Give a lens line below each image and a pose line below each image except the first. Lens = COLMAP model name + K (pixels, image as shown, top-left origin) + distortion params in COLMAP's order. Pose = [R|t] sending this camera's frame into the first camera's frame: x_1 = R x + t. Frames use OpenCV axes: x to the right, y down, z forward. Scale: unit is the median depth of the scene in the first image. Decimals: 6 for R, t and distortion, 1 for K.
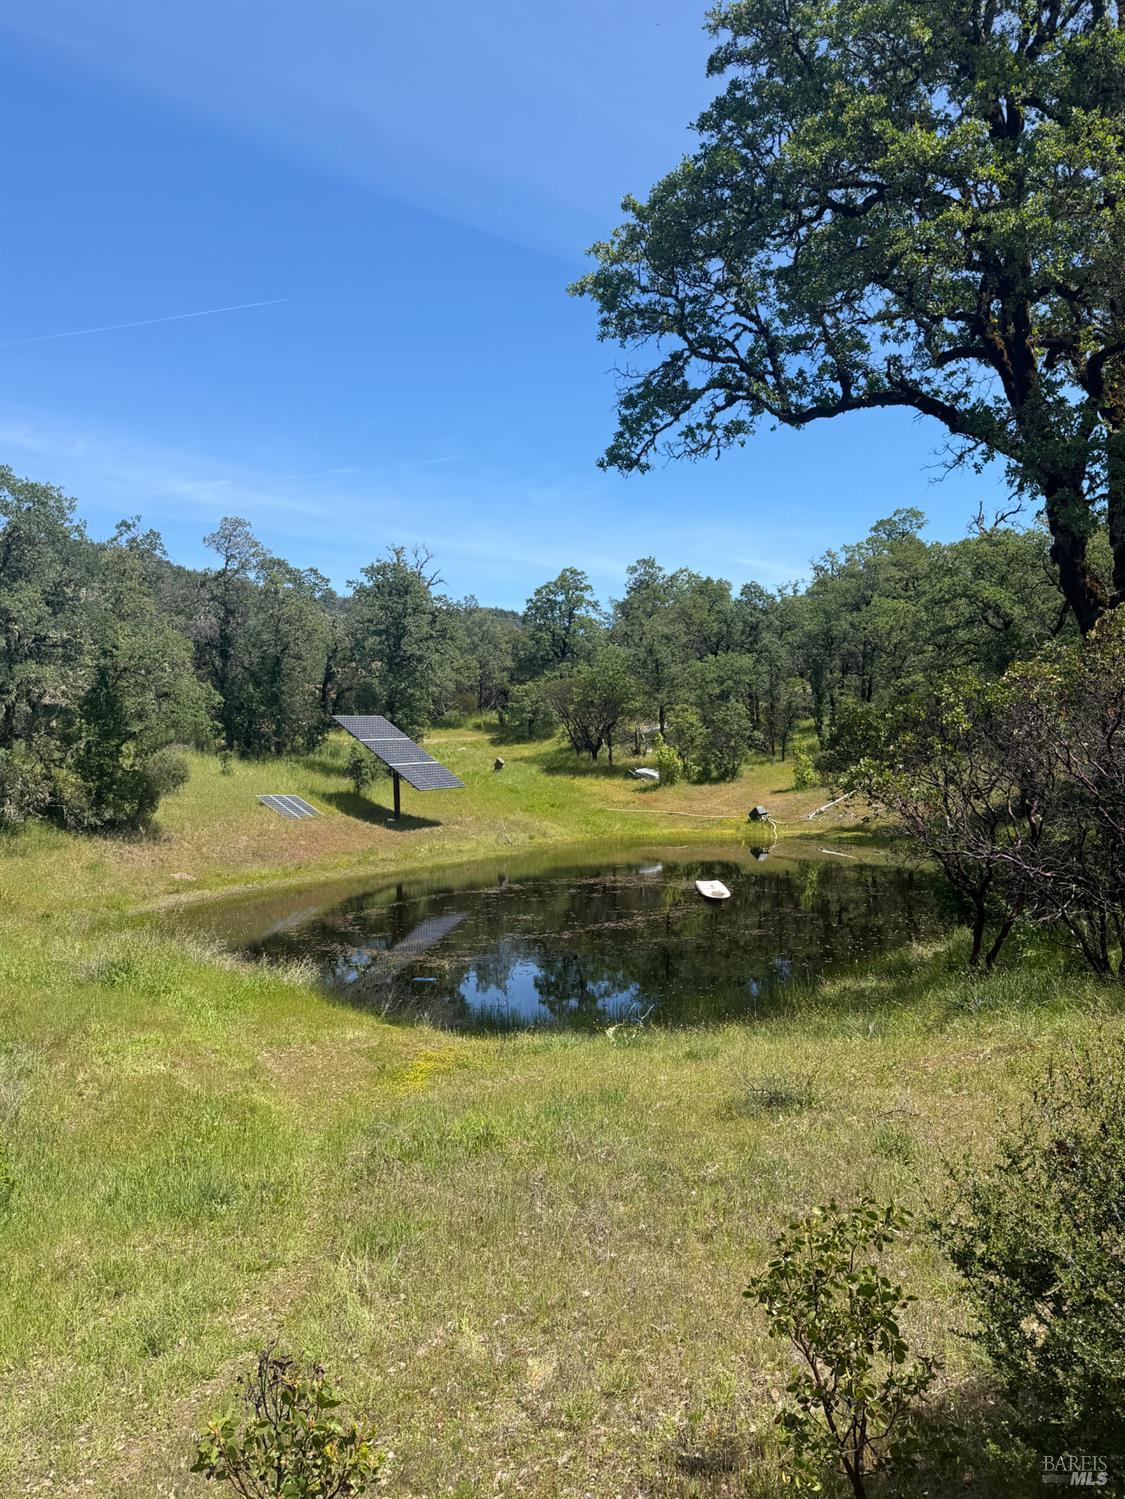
lens RADIAL K [[1103.3, 0, 556.1], [0, 1103.3, 751.9], [0, 0, 1]] dist [0.134738, -0.002757]
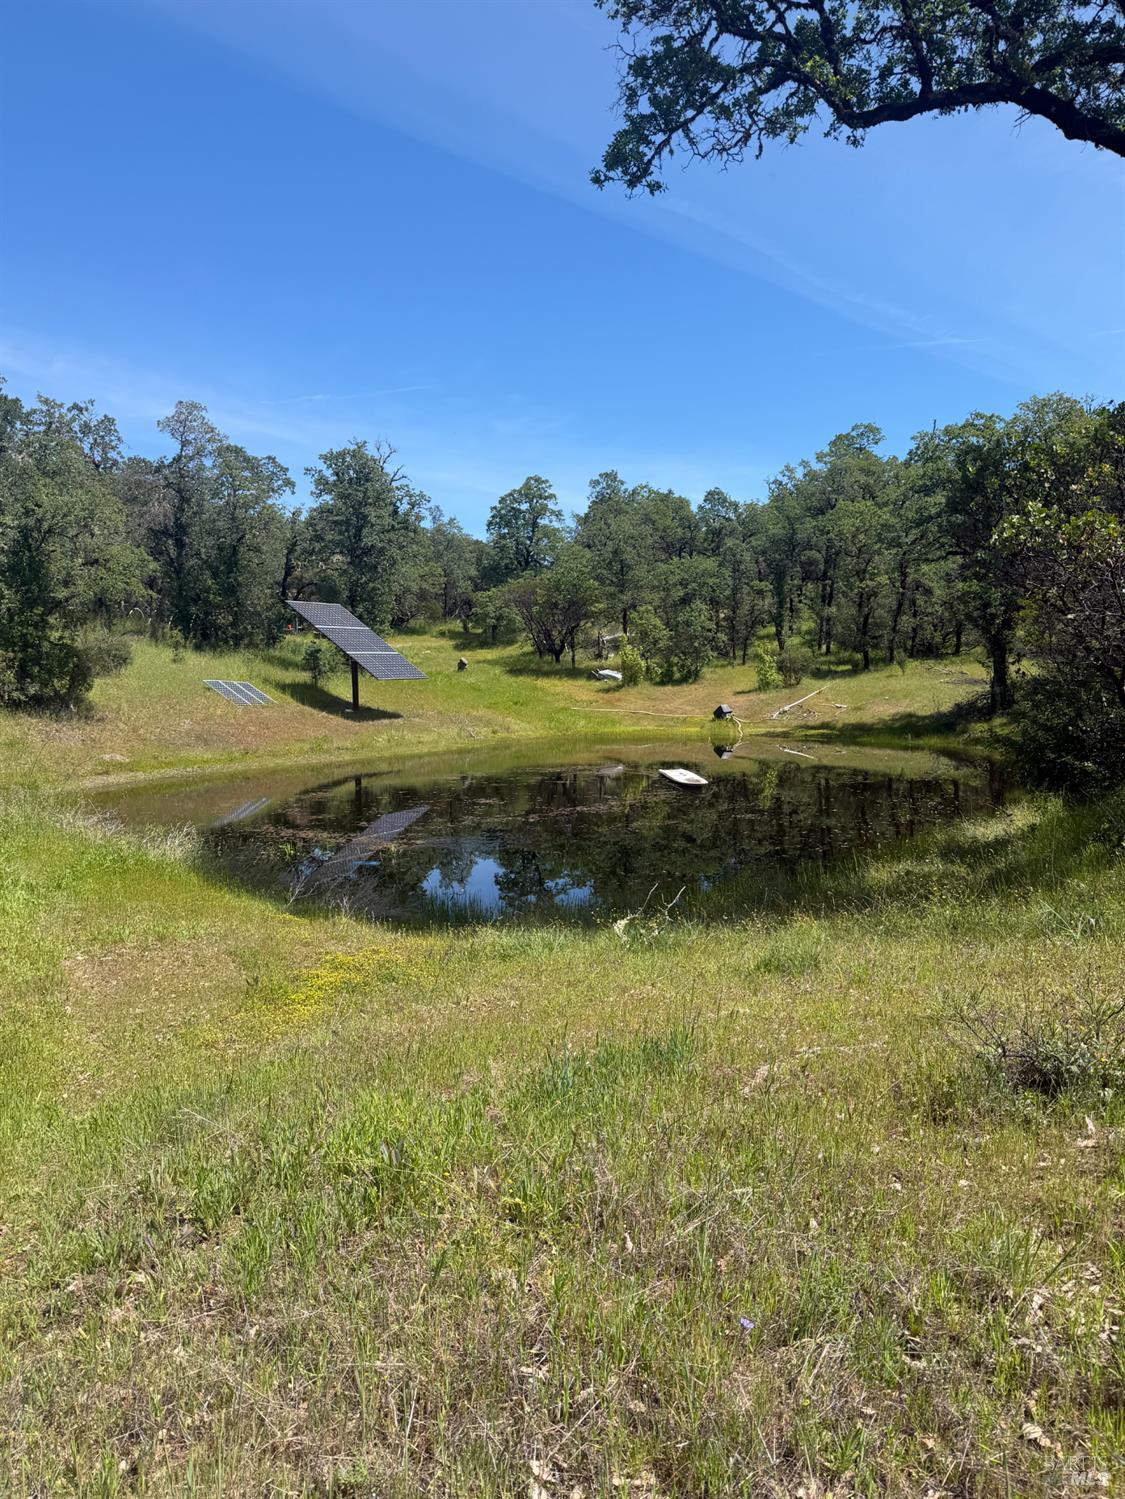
lens RADIAL K [[1008.9, 0, 554.7], [0, 1008.9, 748.4], [0, 0, 1]] dist [0.182588, -0.349990]
pose [[0.999159, 0.013193, 0.038811, -0.002761], [-0.015997, 0.997215, 0.072840, 0.020767], [-0.037742, -0.073400, 0.996588, 0.082608]]
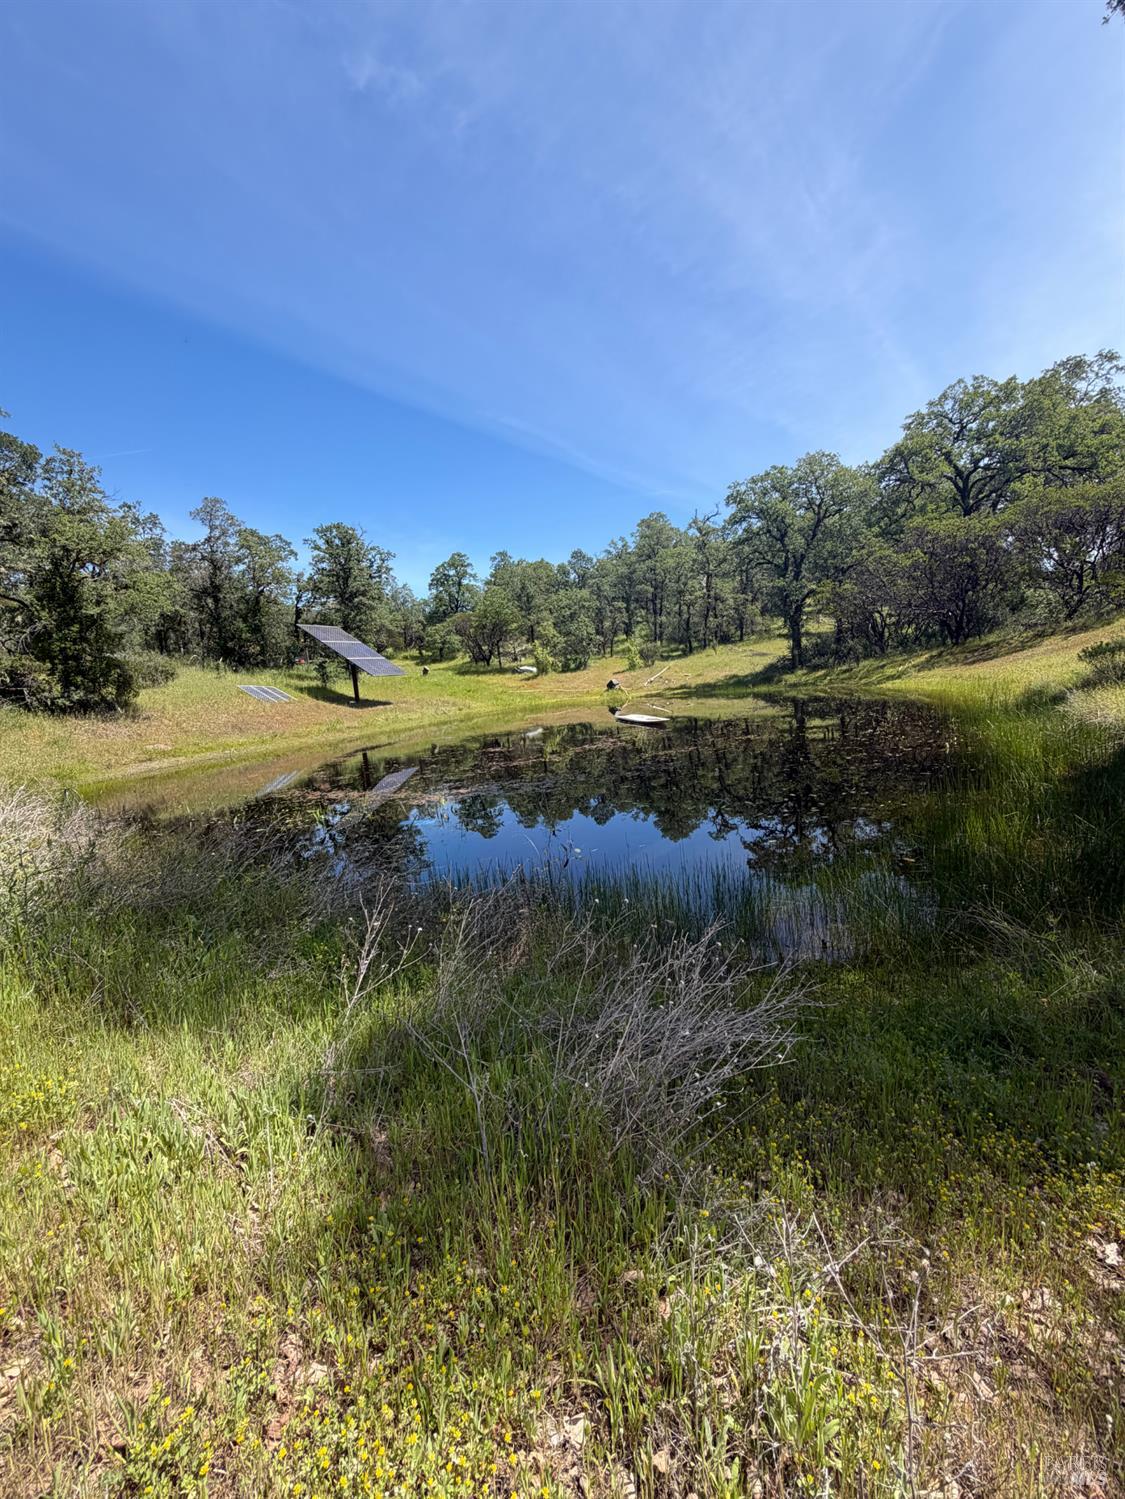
lens RADIAL K [[579.8, 0, 554.7], [0, 579.8, 746.9], [0, 0, 1]] dist [0.000792, 0.000138]
pose [[0.980598, -0.081064, 0.178484, -0.031998], [0.062199, 0.992108, 0.108872, 0.042131], [-0.185901, -0.095658, 0.977901, 0.216450]]
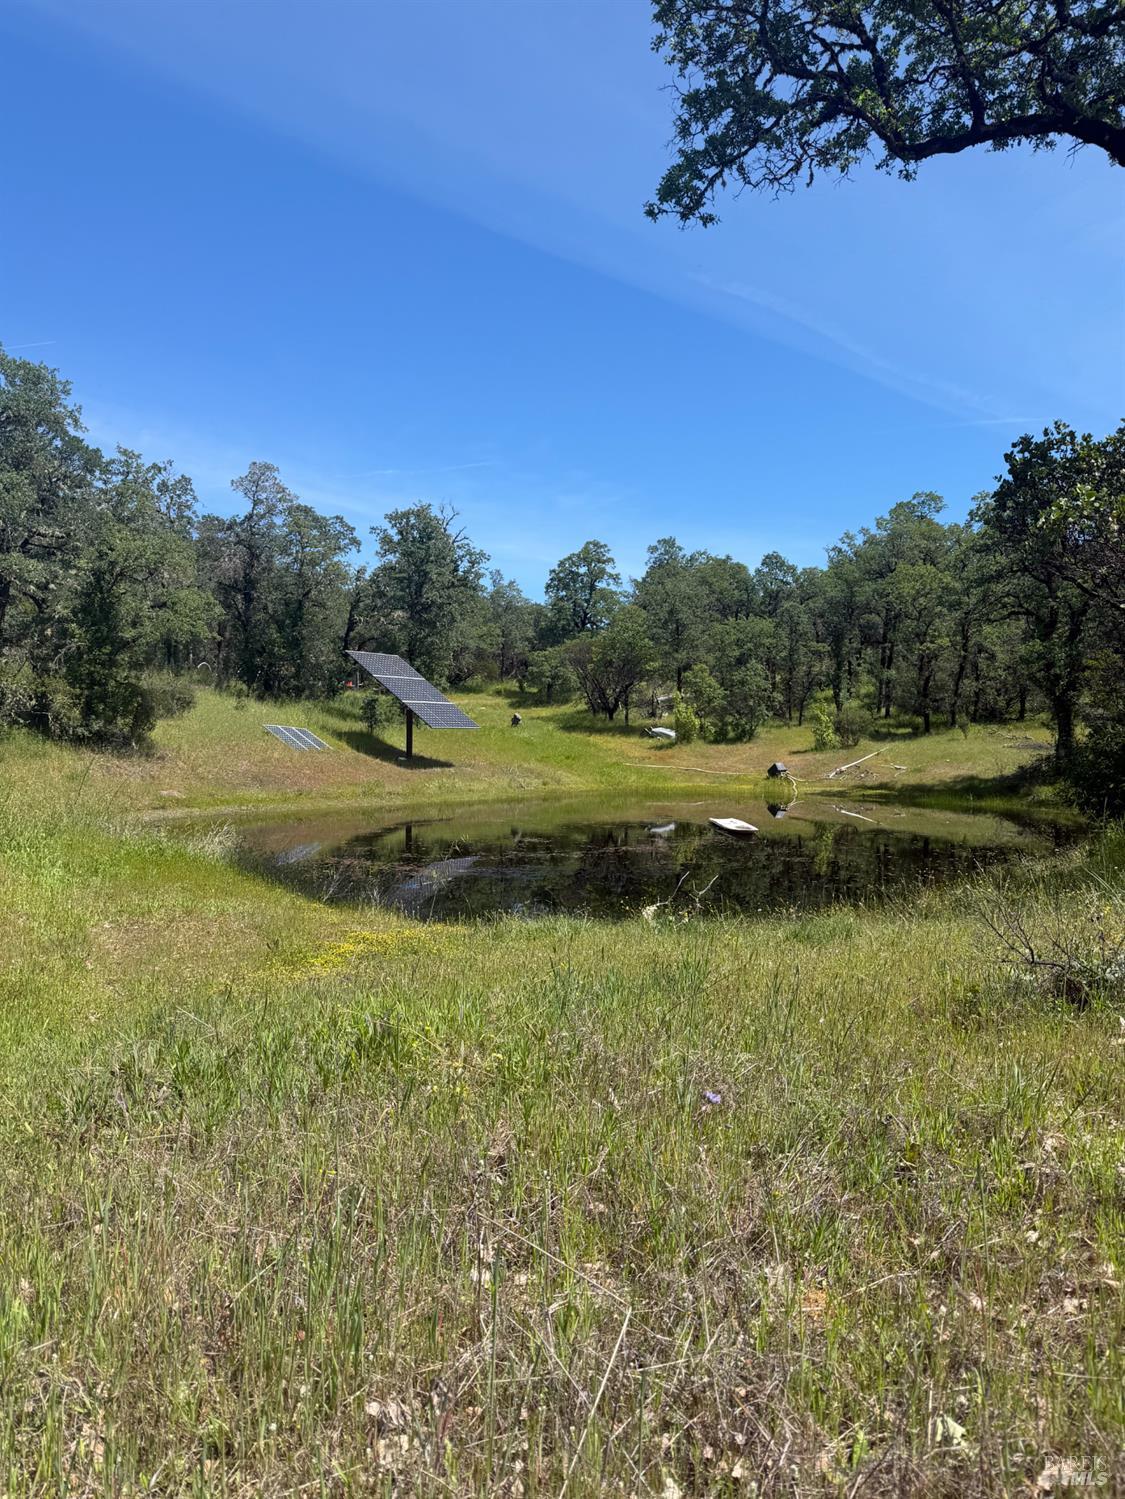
lens RADIAL K [[1008.9, 0, 554.7], [0, 1008.9, 748.4], [0, 0, 1]] dist [0.182588, -0.349990]
pose [[0.999128, 0.038082, -0.017127, 0.000290], [-0.037939, 0.999243, 0.008602, 0.030731], [0.017442, -0.007945, 0.999816, 0.083643]]
